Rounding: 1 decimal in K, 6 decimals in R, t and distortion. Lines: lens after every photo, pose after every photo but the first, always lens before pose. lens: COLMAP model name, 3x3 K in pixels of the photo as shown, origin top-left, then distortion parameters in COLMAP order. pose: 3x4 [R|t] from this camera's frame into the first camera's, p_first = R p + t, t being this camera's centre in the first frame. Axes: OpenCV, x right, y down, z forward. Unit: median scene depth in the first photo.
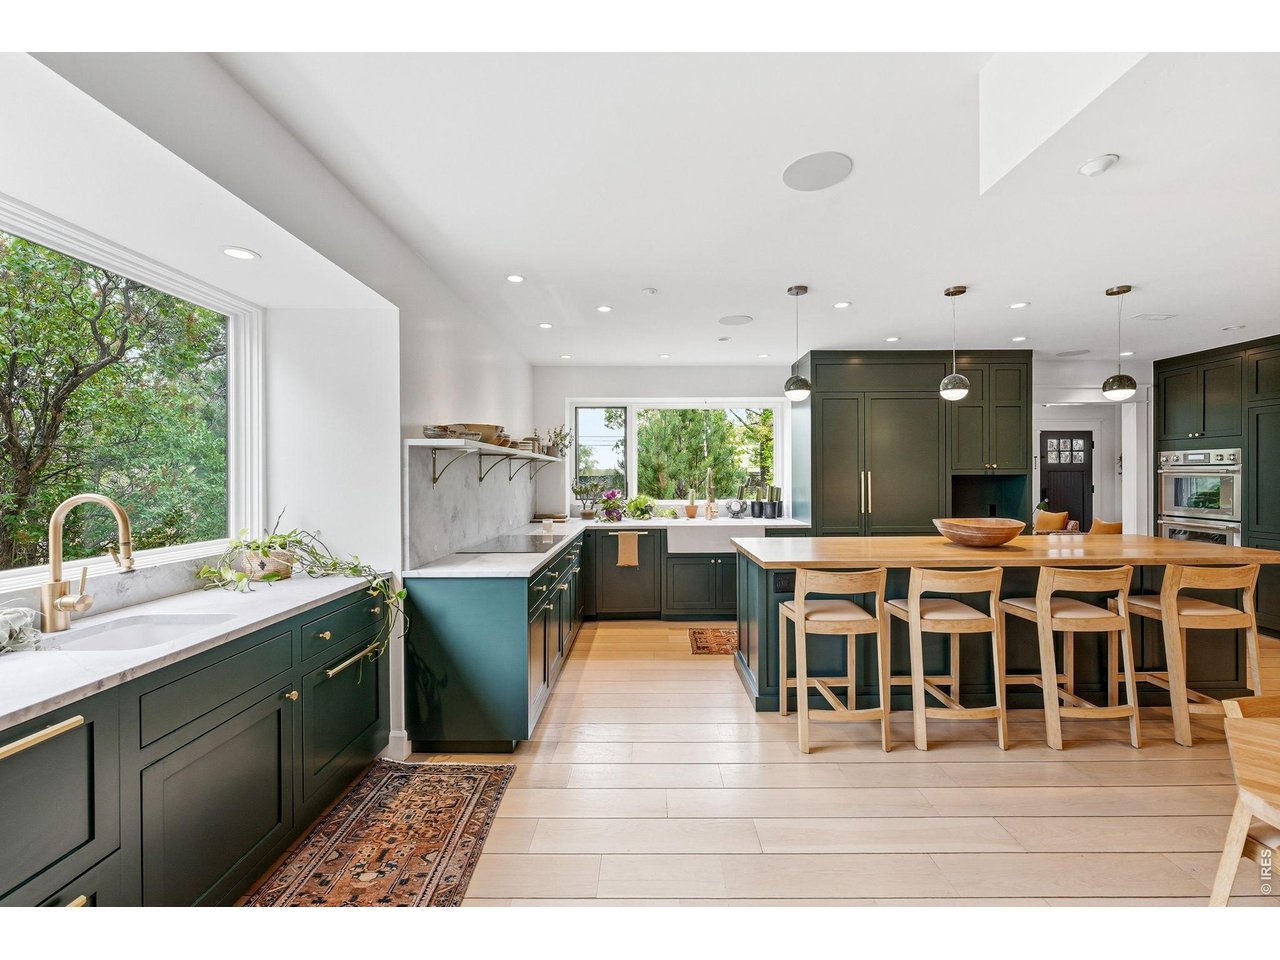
lens RADIAL K [[528.7, 0, 643.1], [0, 528.7, 477.9], [0, 0, 1]] dist [0.000291, 0.000007]
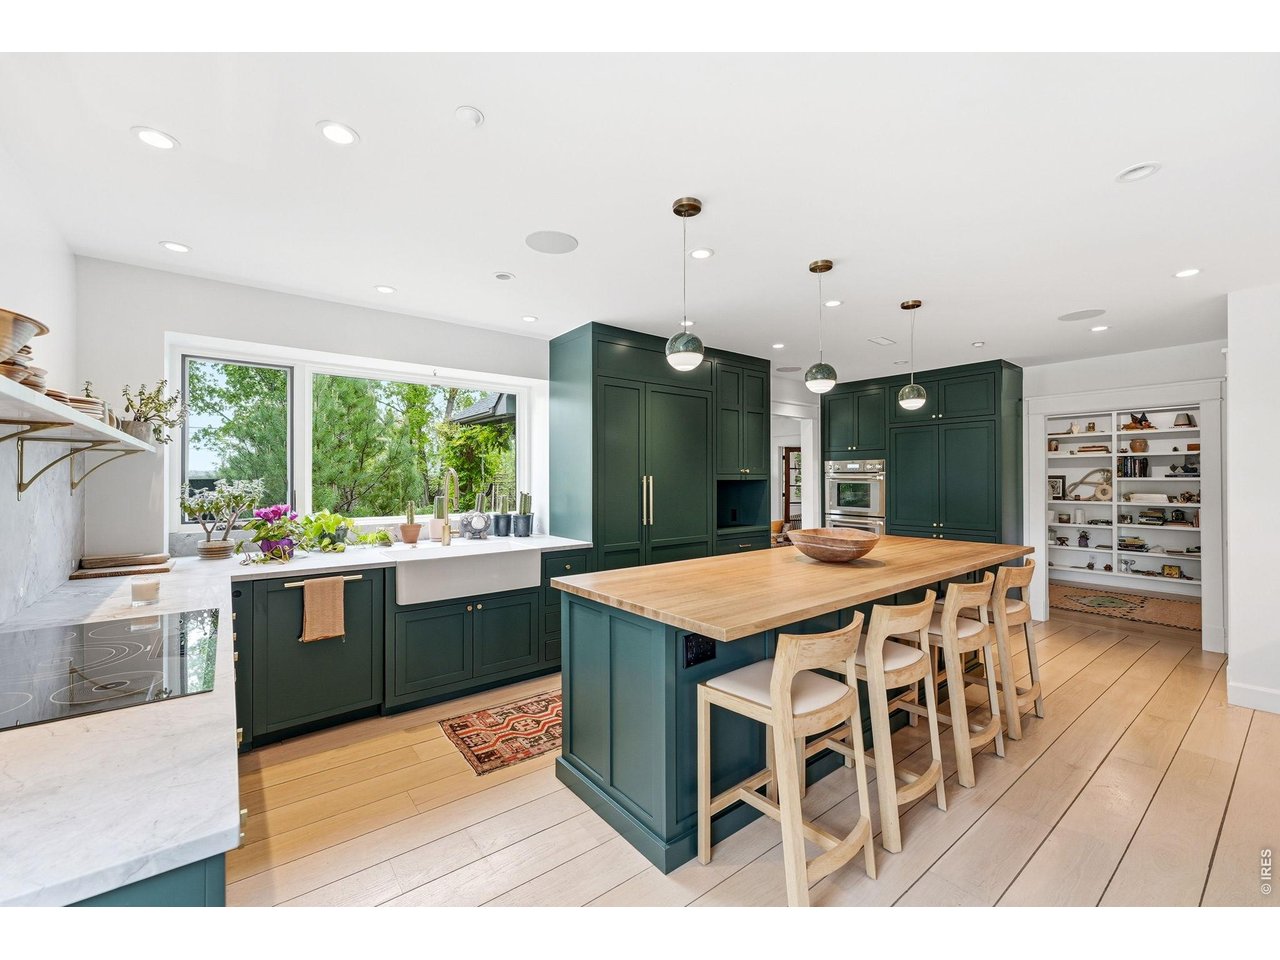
lens RADIAL K [[528.7, 0, 638.2], [0, 528.7, 477.4], [0, 0, 1]] dist [0.000291, 0.000007]
pose [[0.785630, 0.005242, 0.618675, -0.106646], [0.000486, 0.999959, -0.009090, -0.001649], [-0.618697, 0.007442, 0.785594, 0.313636]]
